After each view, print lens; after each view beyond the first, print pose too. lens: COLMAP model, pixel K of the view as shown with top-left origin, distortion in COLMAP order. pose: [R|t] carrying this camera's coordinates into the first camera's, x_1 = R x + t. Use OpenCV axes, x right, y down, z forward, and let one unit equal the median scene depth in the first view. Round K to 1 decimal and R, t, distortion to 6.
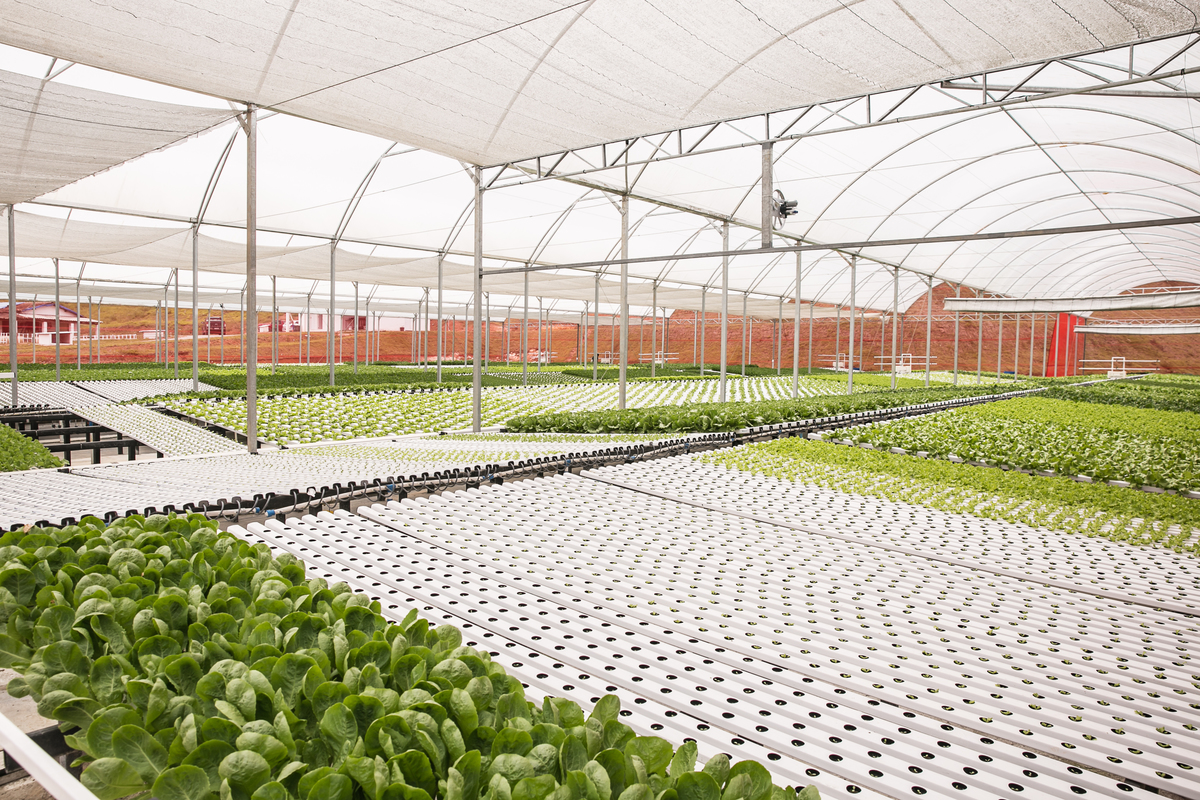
lens RADIAL K [[914.7, 0, 600.7], [0, 914.7, 401.0], [0, 0, 1]] dist [0.007862, 0.002948]
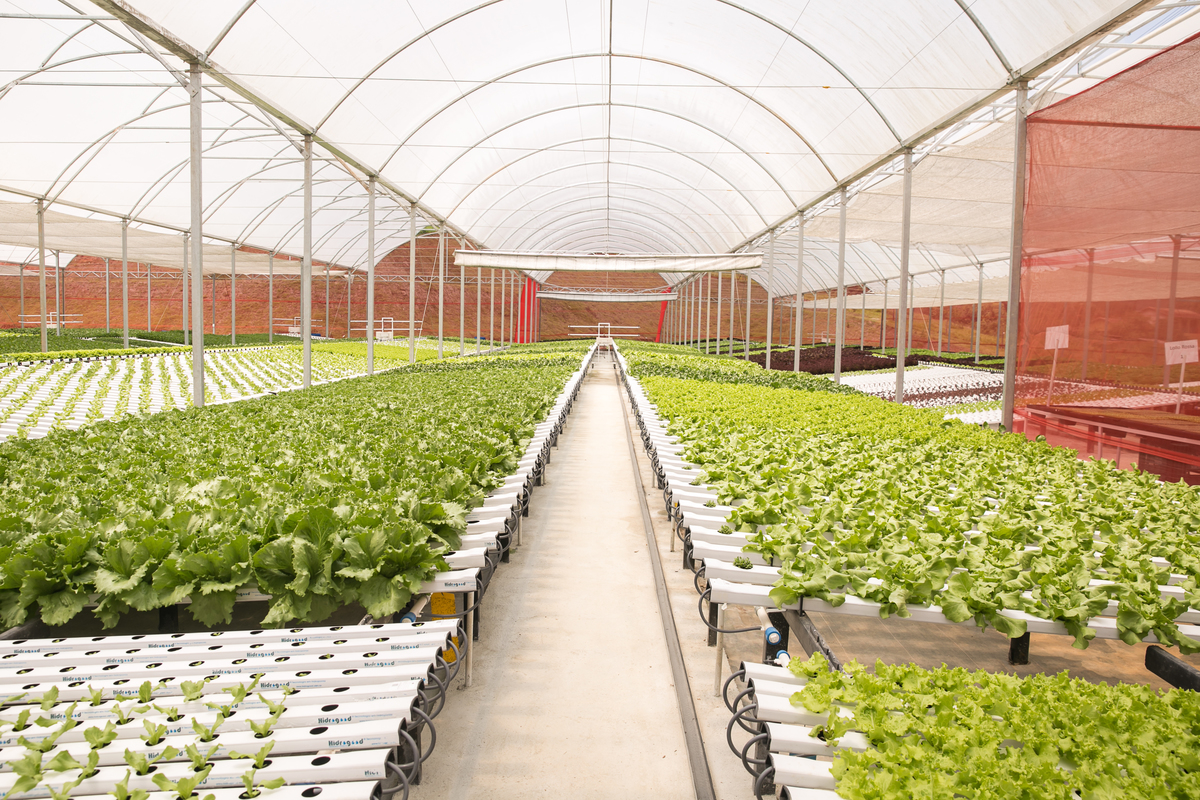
lens RADIAL K [[914.7, 0, 605.1], [0, 914.7, 399.1], [0, 0, 1]] dist [0.007862, 0.002948]
pose [[0.822116, -0.043052, 0.567690, 0.009494], [0.022463, 0.998813, 0.043217, -0.007800], [-0.568877, -0.022777, 0.822107, 0.173701]]
